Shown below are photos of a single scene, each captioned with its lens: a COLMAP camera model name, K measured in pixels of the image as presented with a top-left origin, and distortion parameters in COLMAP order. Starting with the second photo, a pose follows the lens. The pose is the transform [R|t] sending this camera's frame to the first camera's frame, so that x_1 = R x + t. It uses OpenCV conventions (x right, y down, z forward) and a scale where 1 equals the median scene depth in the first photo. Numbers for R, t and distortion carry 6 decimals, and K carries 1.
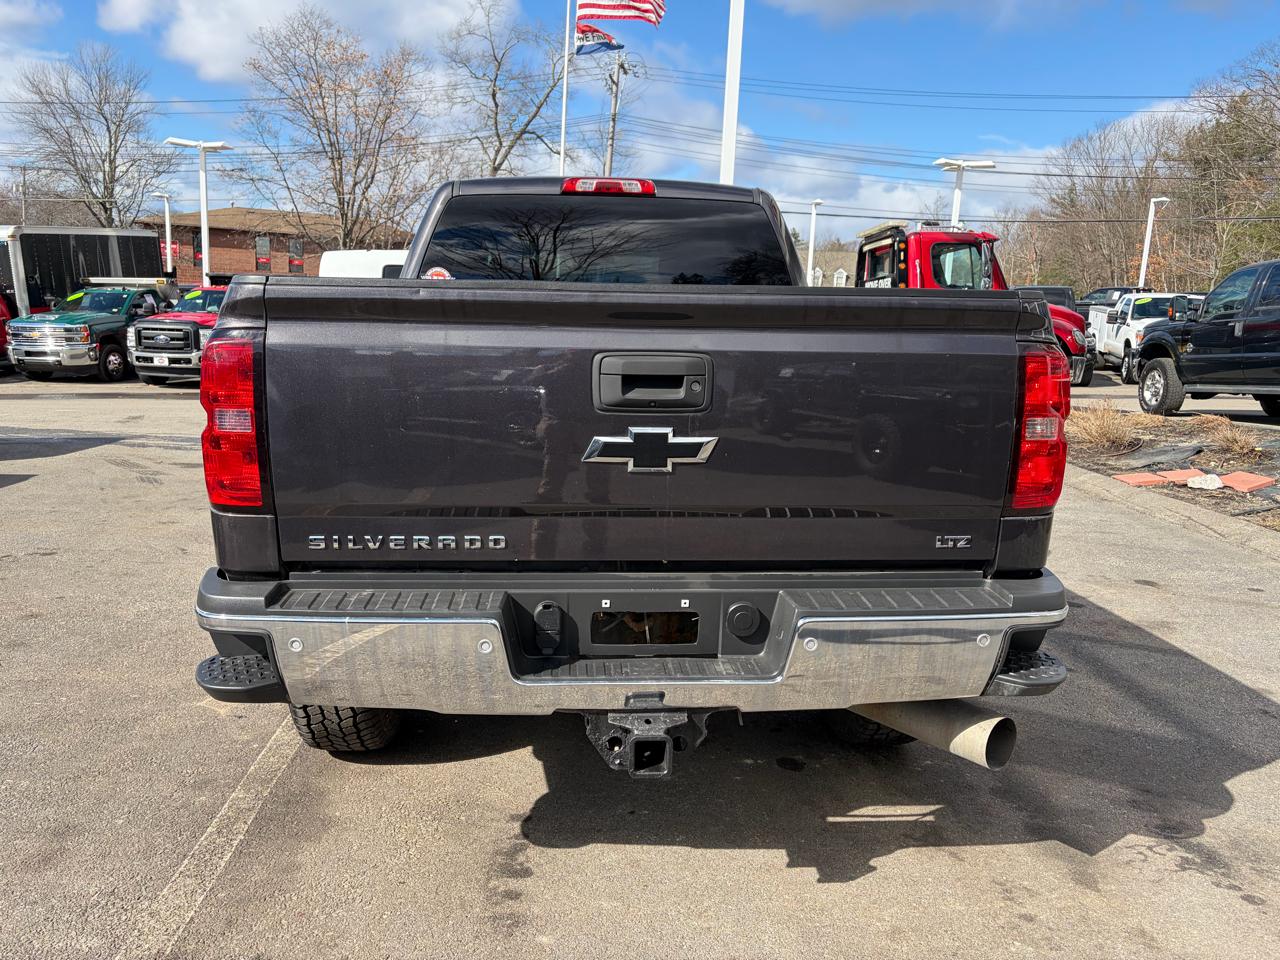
lens RADIAL K [[963.5, 0, 633.3], [0, 963.5, 498.1], [0, 0, 1]] dist [0.054648, -0.057824]
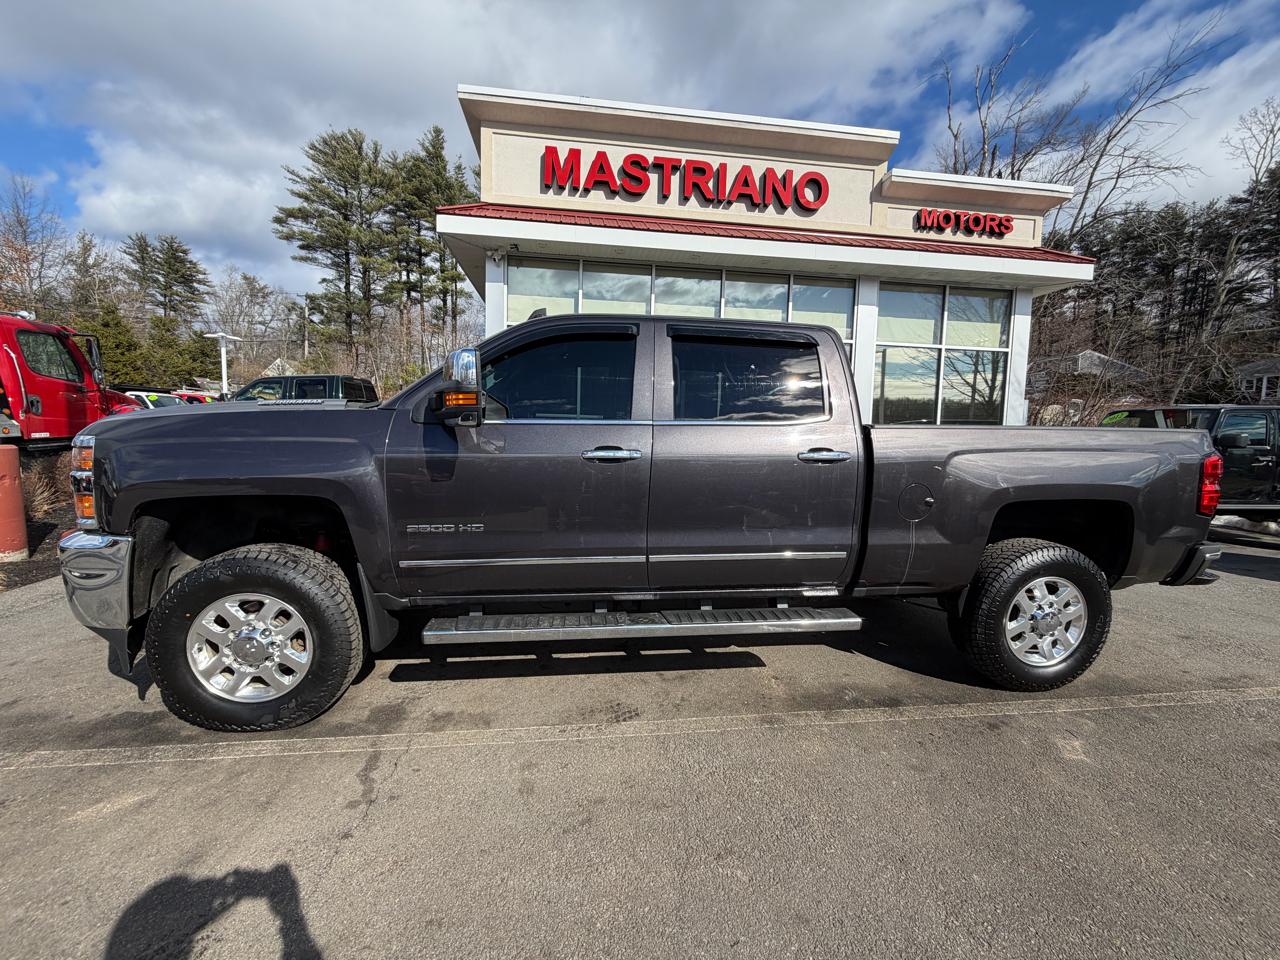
lens RADIAL K [[509.2, 0, 636.5], [0, 509.2, 485.6], [0, 0, 1]] dist [-0.002415, 0.000421]
pose [[-0.066078, -0.140819, 0.987828, -1.176766], [0.154162, 0.976664, 0.149539, -0.365822], [-0.985834, 0.162167, -0.042827, 1.810798]]
